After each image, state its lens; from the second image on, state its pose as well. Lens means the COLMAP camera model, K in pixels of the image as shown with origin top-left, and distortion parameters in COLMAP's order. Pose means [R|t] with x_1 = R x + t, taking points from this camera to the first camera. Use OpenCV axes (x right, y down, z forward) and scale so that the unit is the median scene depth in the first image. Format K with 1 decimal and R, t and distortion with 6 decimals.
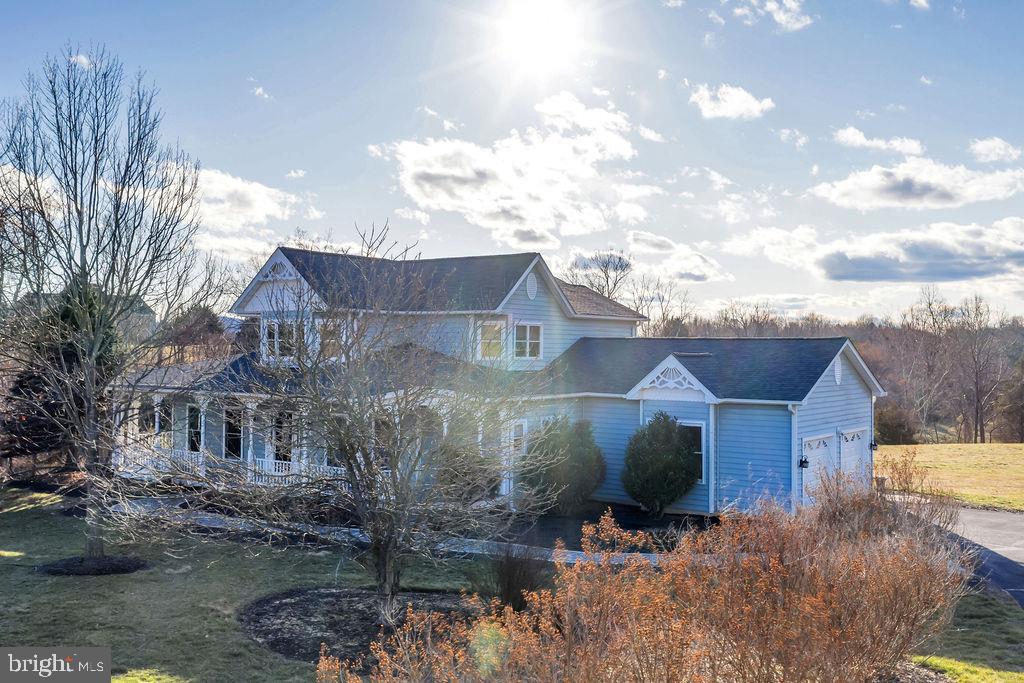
lens RADIAL K [[980.3, 0, 512.0], [0, 980.3, 341.5], [0, 0, 1]] dist [0.002877, 0.002827]
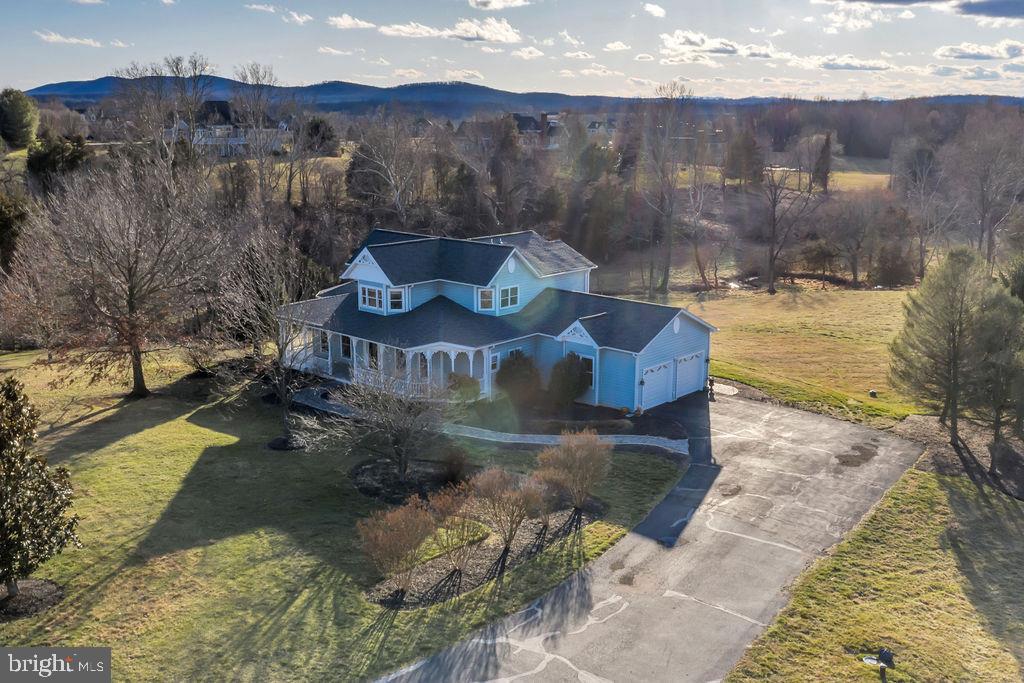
lens RADIAL K [[980.3, 0, 512.0], [0, 980.3, 341.5], [0, 0, 1]] dist [0.002877, 0.002827]
pose [[0.993514, 0.016948, -0.112444, 0.247293], [0.010073, 0.971827, 0.235479, -0.378617], [0.113267, -0.235084, 0.965353, -0.784458]]
